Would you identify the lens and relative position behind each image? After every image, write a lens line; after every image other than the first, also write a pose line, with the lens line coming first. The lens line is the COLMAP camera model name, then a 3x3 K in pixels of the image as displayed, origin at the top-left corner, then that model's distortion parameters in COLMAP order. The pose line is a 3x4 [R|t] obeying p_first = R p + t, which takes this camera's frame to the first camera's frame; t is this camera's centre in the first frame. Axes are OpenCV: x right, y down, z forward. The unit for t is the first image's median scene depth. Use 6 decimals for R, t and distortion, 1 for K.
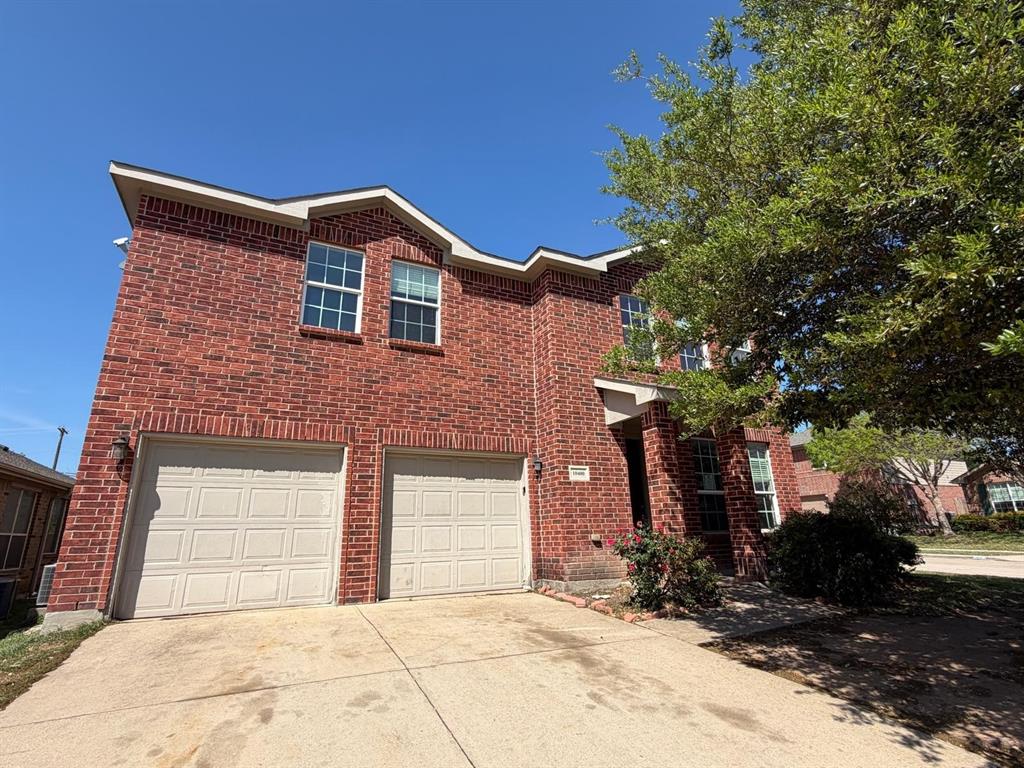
lens RADIAL K [[486.1, 0, 510.4], [0, 486.1, 384.4], [0, 0, 1]] dist [0.001790, 0.000176]
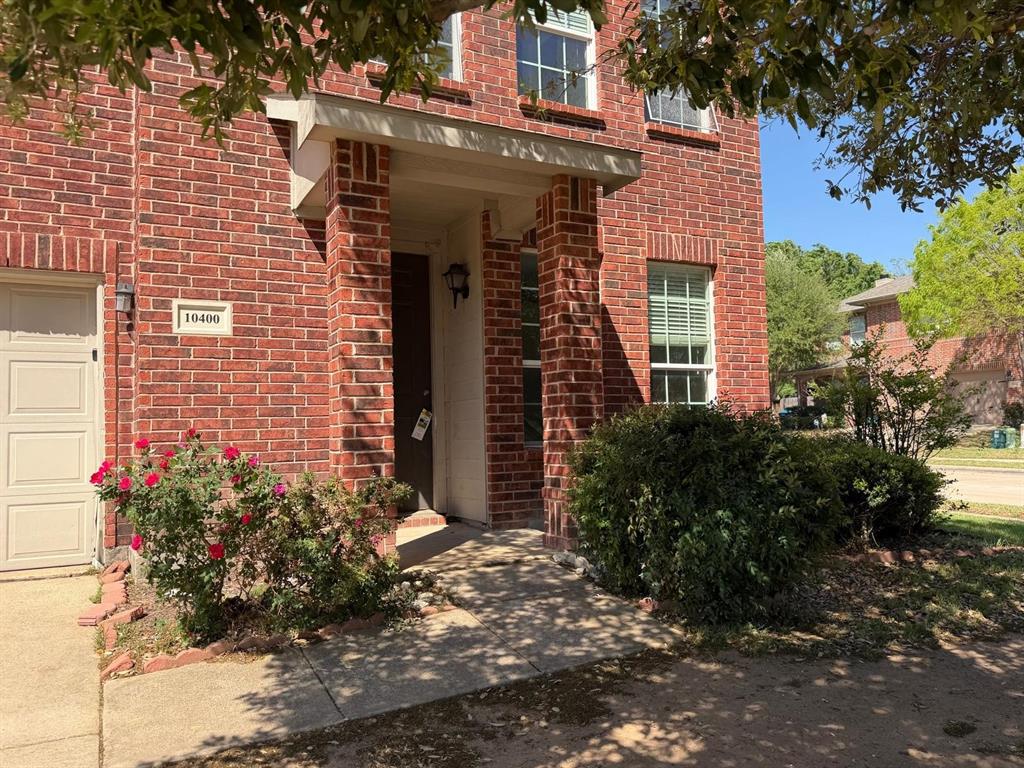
lens RADIAL K [[759.6, 0, 512.1], [0, 759.6, 385.3], [0, 0, 1]] dist [0.006432, -0.000380]
pose [[0.999451, 0.003339, 0.032963, 0.379365], [-0.010965, 0.972176, 0.233993, 0.075844], [-0.031265, -0.234226, 0.971679, 0.304577]]
